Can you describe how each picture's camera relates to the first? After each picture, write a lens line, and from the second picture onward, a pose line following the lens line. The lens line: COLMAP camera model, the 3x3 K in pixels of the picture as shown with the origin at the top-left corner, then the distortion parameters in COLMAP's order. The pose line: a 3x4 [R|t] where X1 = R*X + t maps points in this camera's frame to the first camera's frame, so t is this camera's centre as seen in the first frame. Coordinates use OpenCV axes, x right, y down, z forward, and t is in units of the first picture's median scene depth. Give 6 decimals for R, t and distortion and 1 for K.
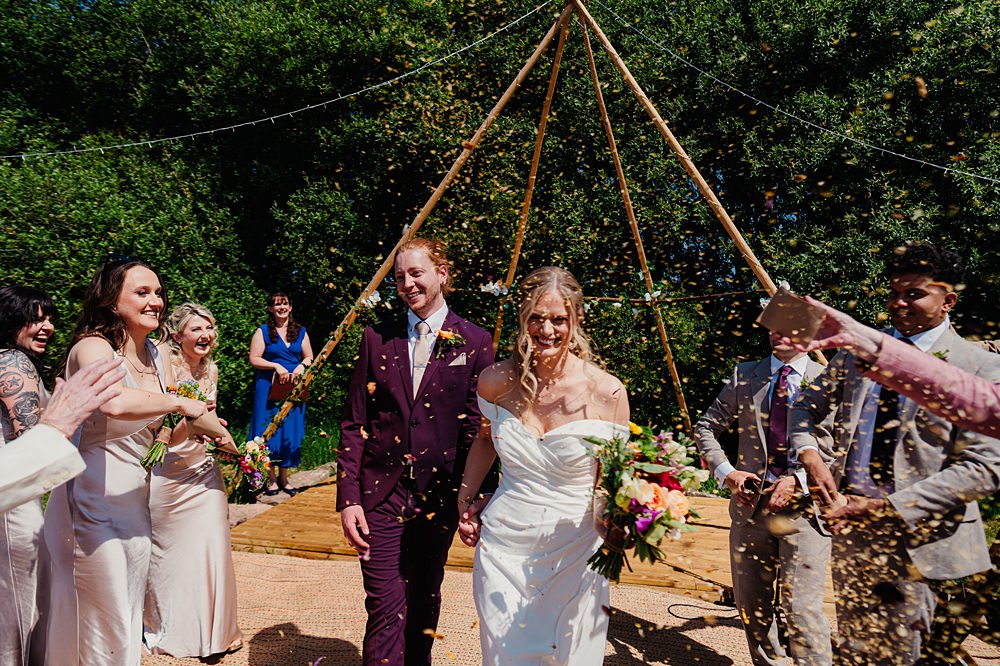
lens RADIAL K [[673.6, 0, 489.5], [0, 673.6, 345.2], [0, 0, 1]] dist [-0.001220, -0.000459]
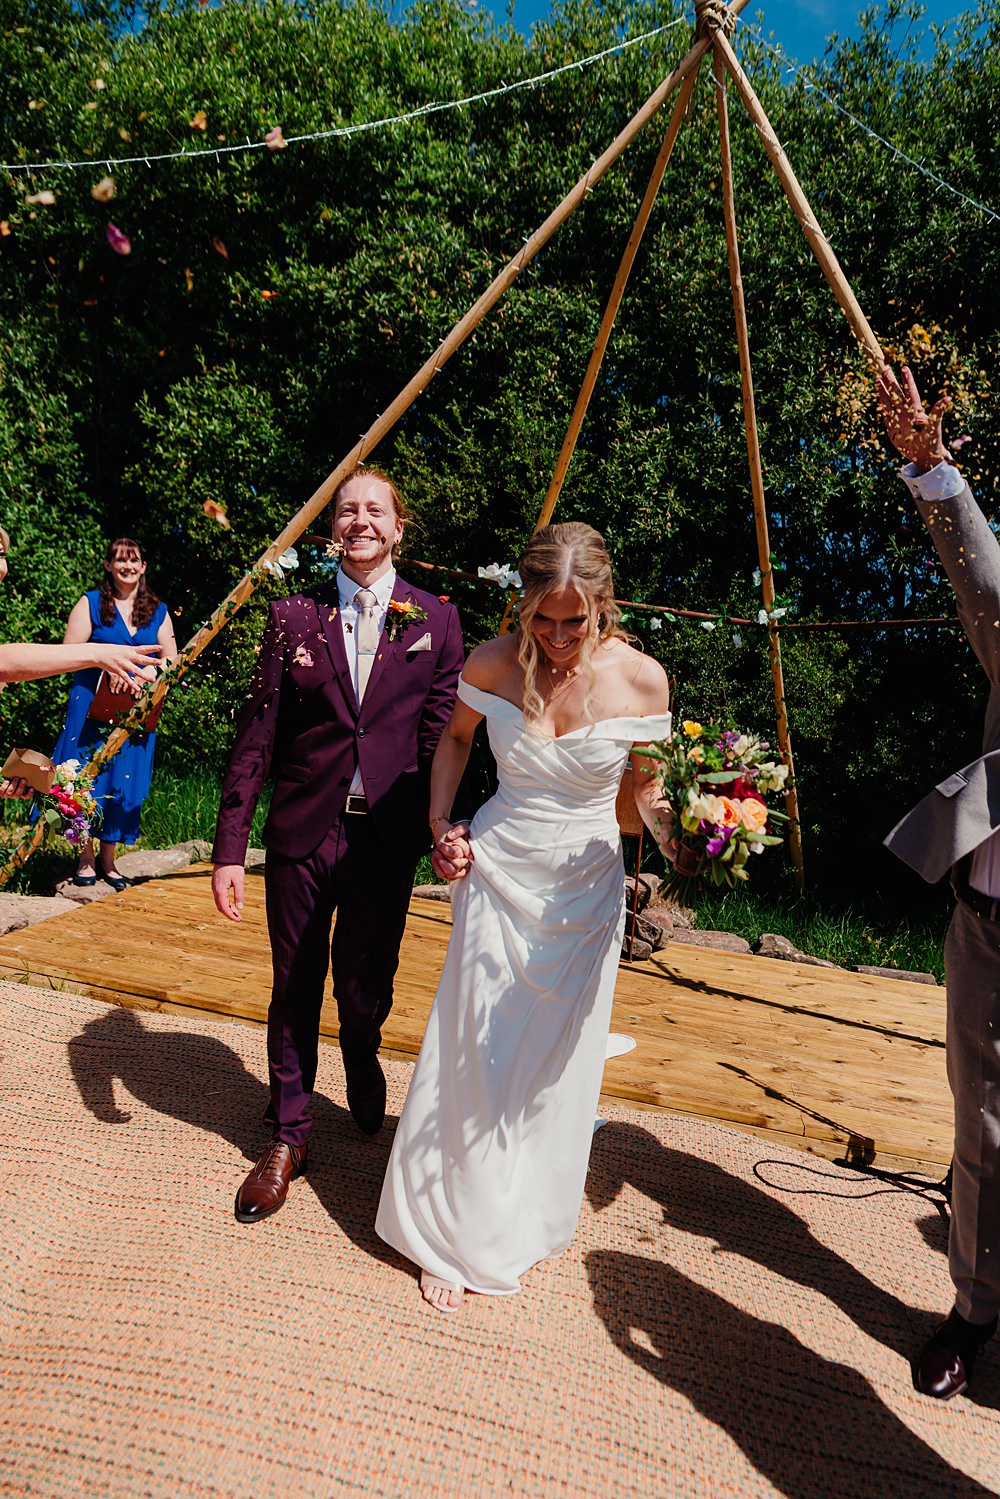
lens RADIAL K [[1009.8, 0, 476.6], [0, 1009.8, 774.8], [0, 0, 1]] dist [-0.001220, -0.000459]
pose [[0.994303, 0.106382, 0.006667, -0.000704], [-0.106565, 0.990749, 0.084020, 0.013446], [0.002333, -0.084252, 0.996442, 0.103322]]
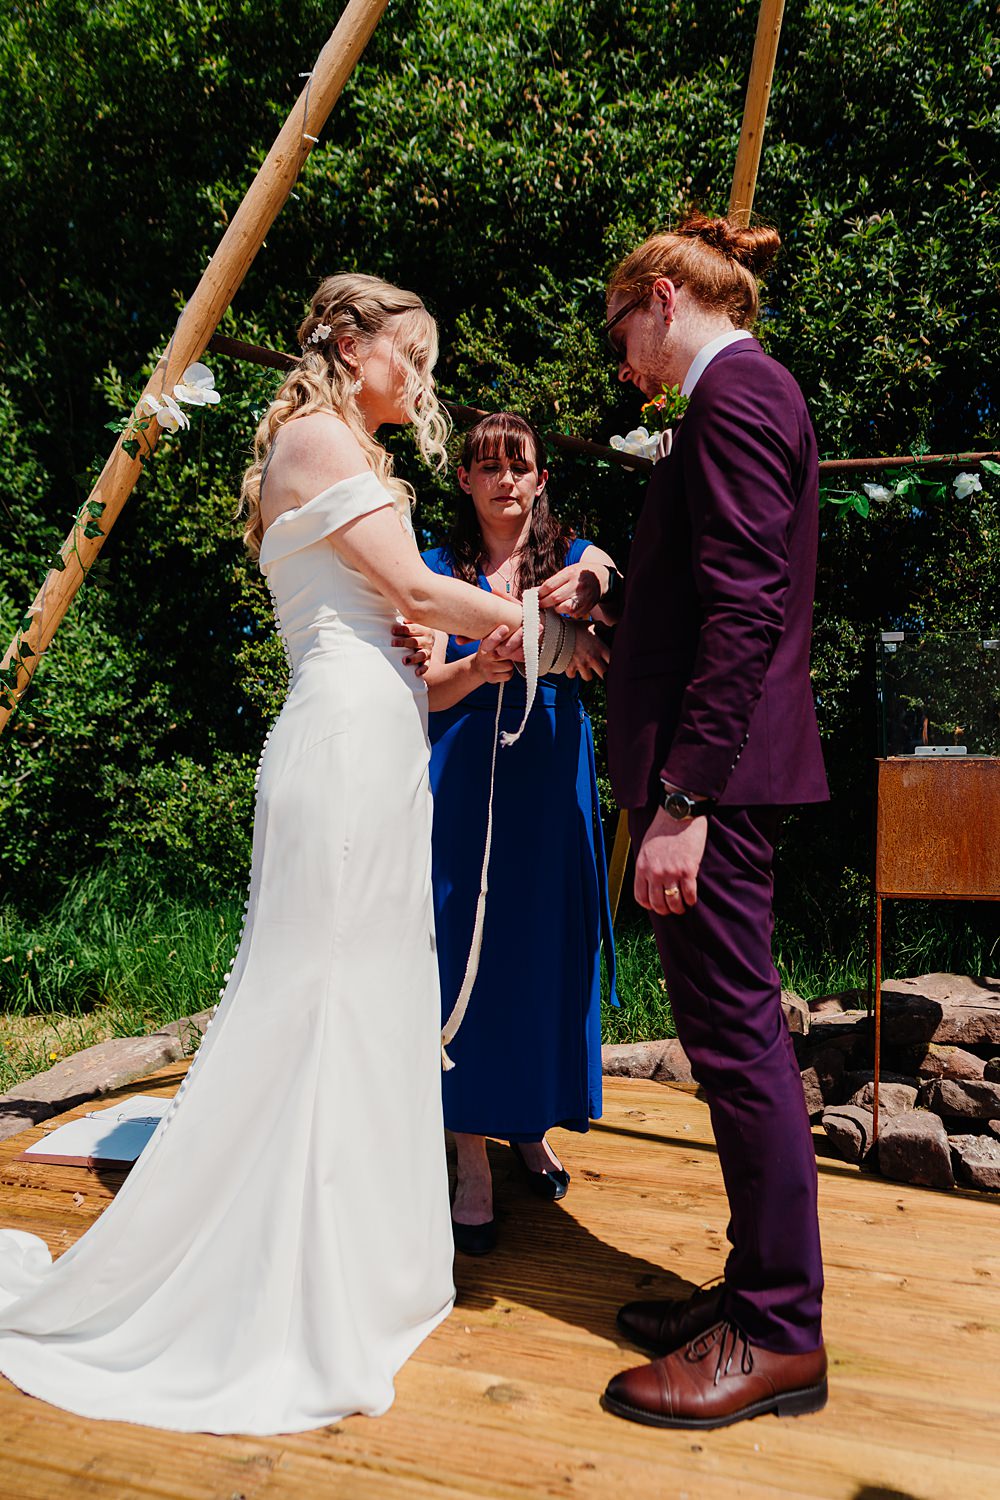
lens RADIAL K [[1122.9, 0, 495.4], [0, 1122.9, 692.4], [0, 0, 1]] dist [0.004599, -0.001067]
pose [[0.990952, -0.042798, -0.127210, -0.003451], [0.032549, 0.996135, -0.081583, 0.059603], [0.130210, 0.076705, 0.988515, 0.415100]]
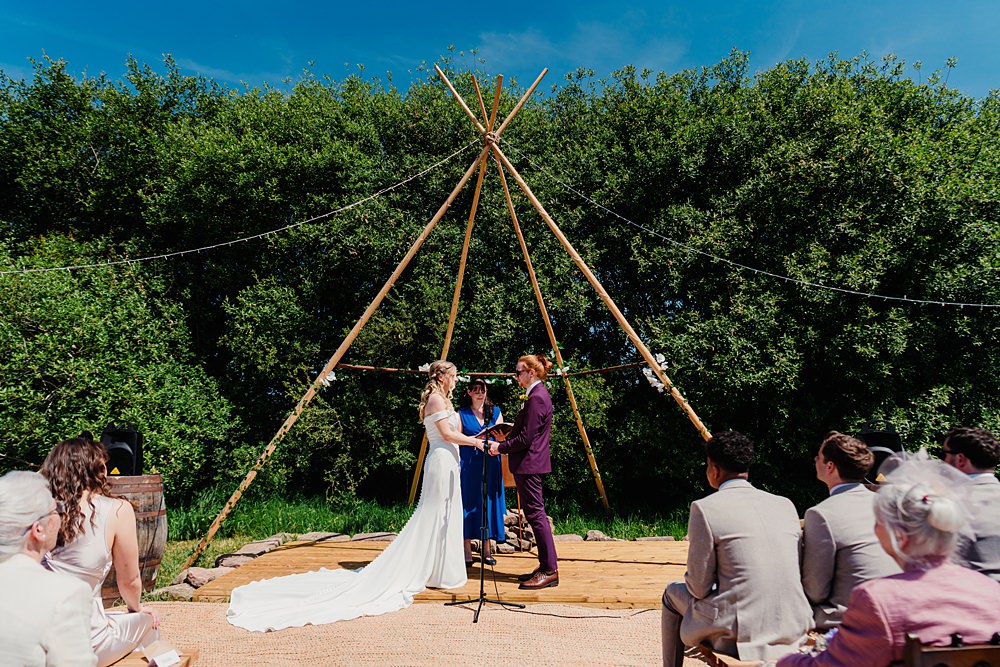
lens RADIAL K [[679.0, 0, 500.0], [0, 679.0, 333.5], [0, 0, 1]] dist [0.006278, -0.000851]
pose [[0.991541, -0.019792, 0.128277, -0.019007], [0.038369, 0.988833, -0.144007, 0.025688], [-0.123994, 0.147710, 0.981227, -0.153923]]
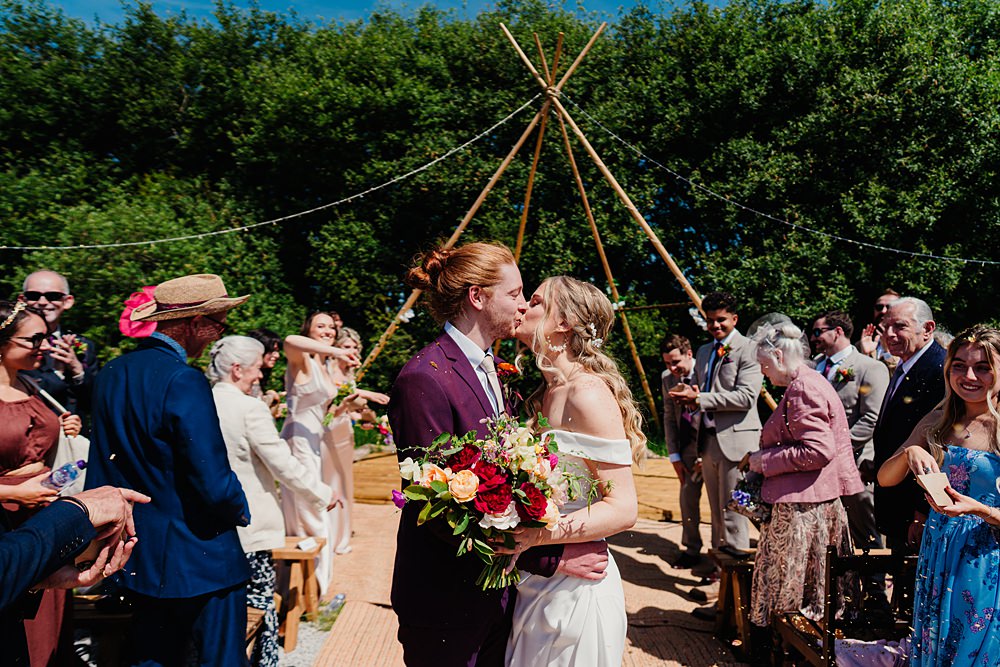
lens RADIAL K [[691.1, 0, 505.0], [0, 691.1, 309.7], [0, 0, 1]] dist [0.022055, 0.001307]
pose [[0.999092, -0.024734, 0.034681, -0.018779], [0.026327, 0.998582, -0.046265, -0.007574], [-0.033488, 0.047136, 0.998327, -0.269766]]
